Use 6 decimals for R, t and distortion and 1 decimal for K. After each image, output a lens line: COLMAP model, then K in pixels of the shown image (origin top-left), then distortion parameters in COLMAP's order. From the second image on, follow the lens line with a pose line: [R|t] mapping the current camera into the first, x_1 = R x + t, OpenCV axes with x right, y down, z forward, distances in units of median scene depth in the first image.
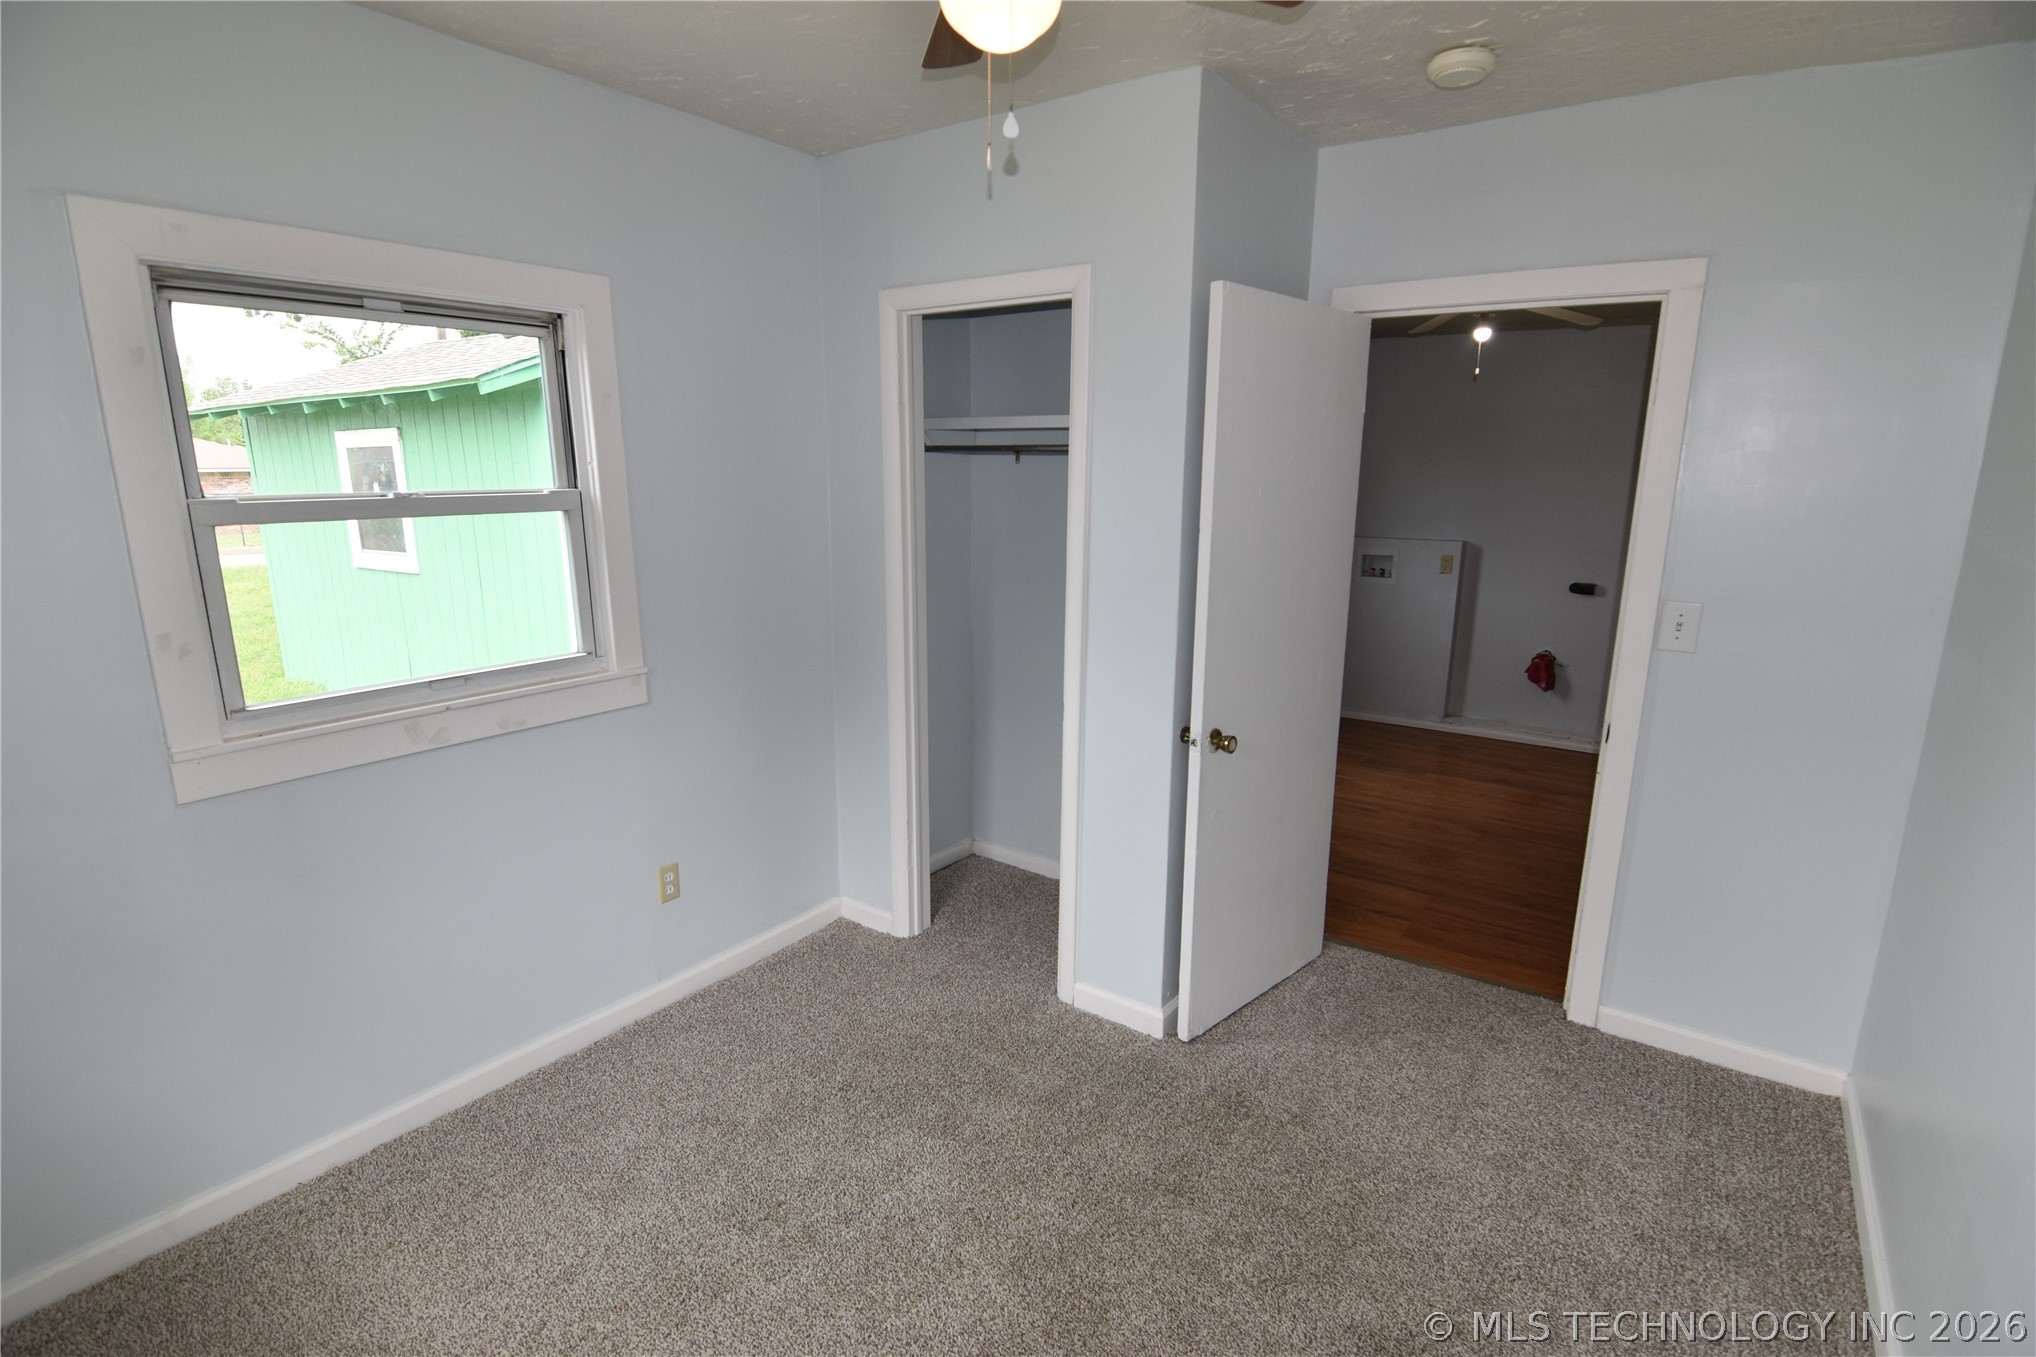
lens RADIAL K [[984.4, 0, 1018.0], [0, 984.4, 678.5], [0, 0, 1]] dist [0.070145, -0.000041]
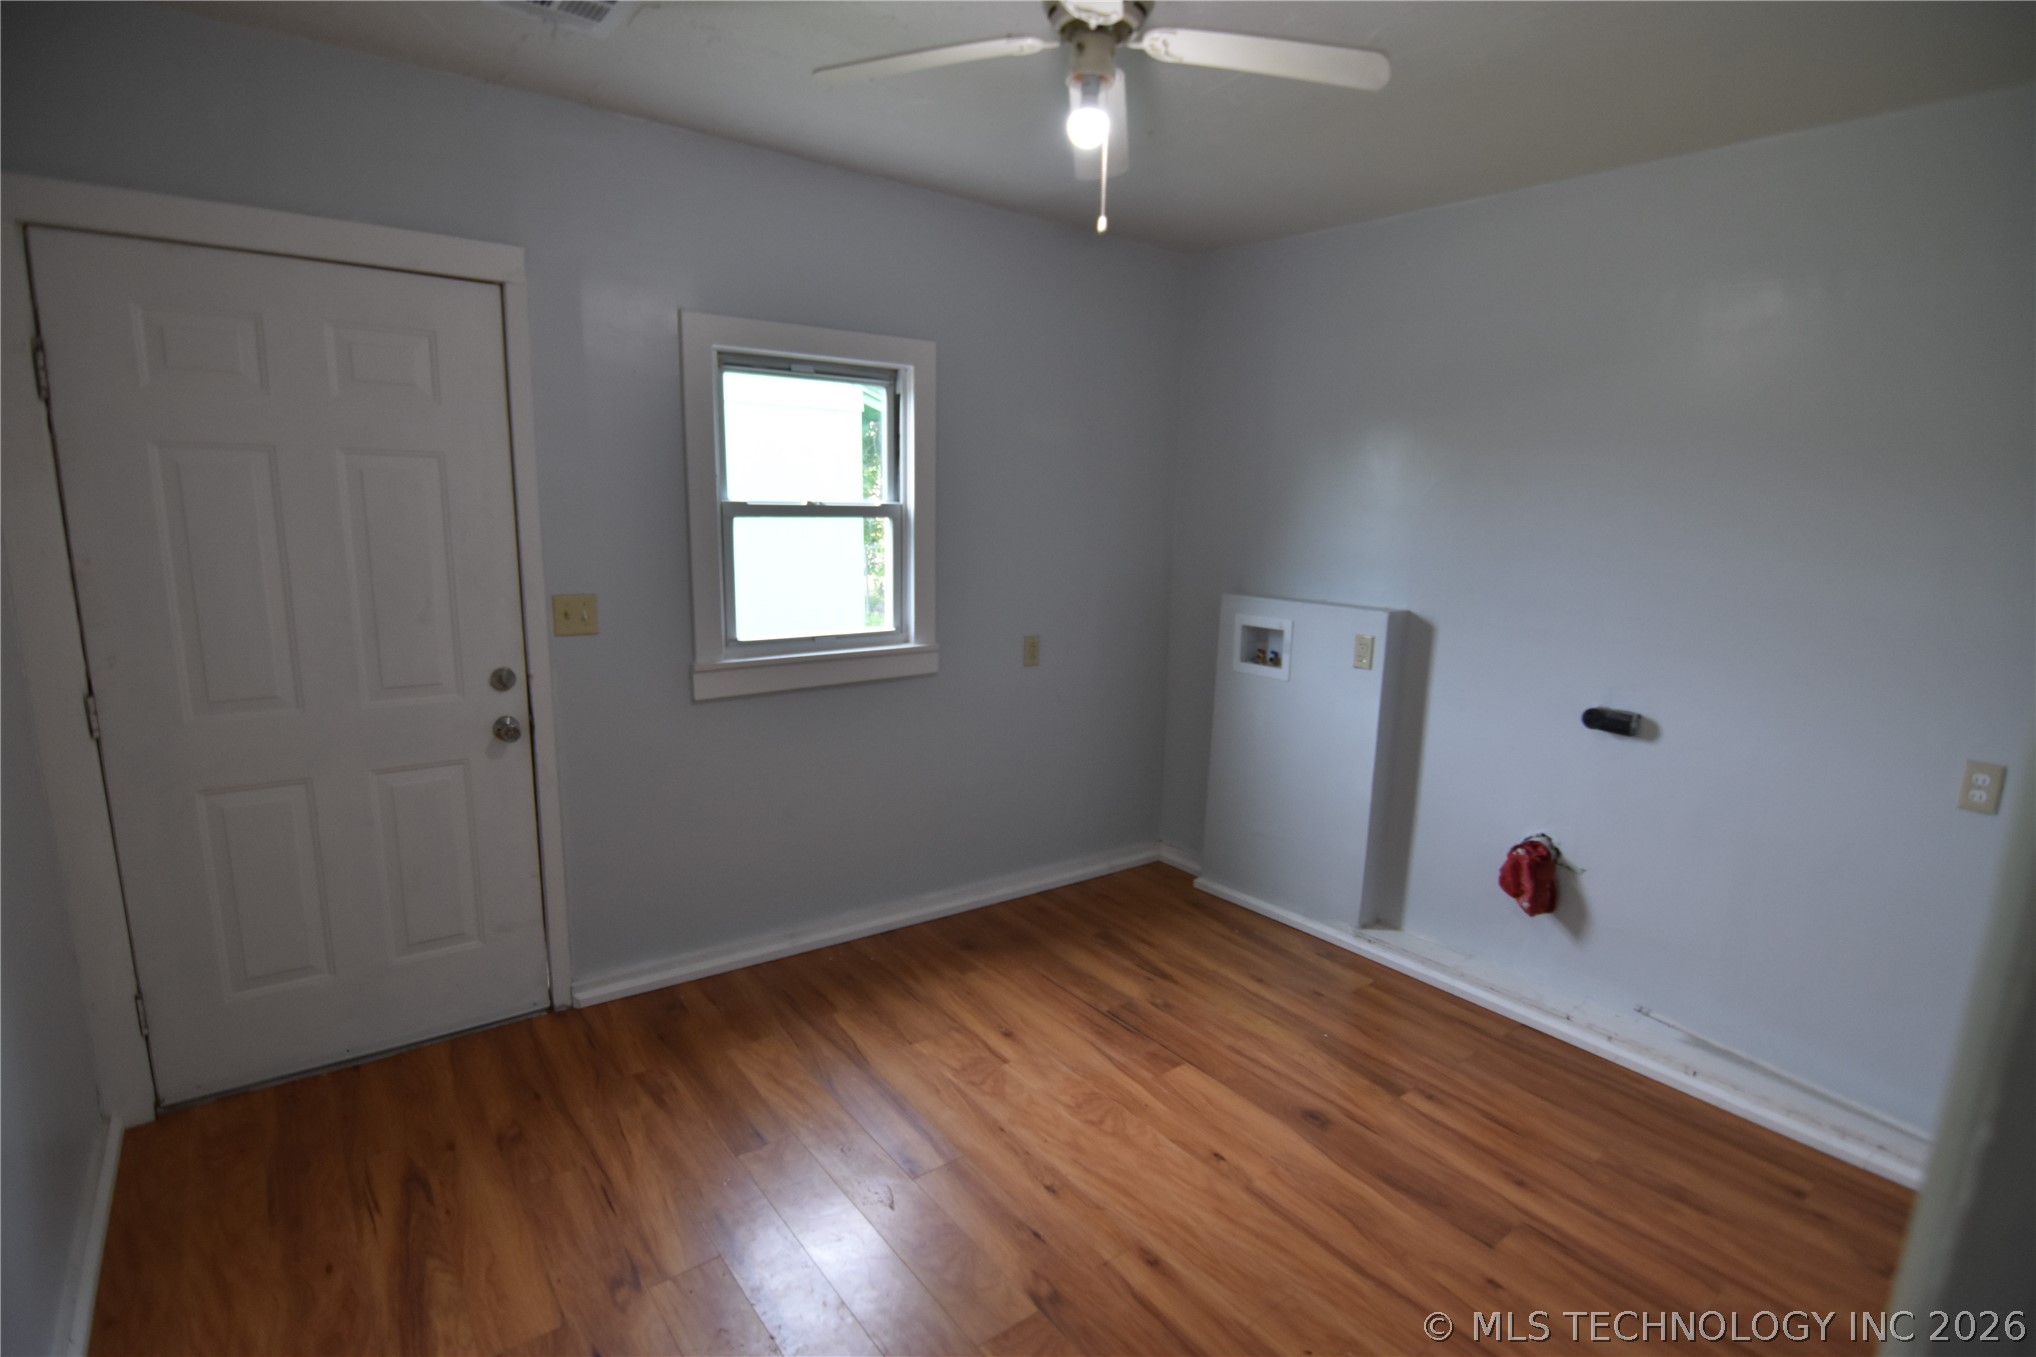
lens RADIAL K [[984.4, 0, 1018.0], [0, 984.4, 678.5], [0, 0, 1]] dist [0.070145, -0.000041]
pose [[0.959449, 0.073098, -0.272238, 0.401189], [-0.083887, 0.996077, -0.028188, -0.069512], [0.269109, 0.049882, 0.961817, 0.427195]]
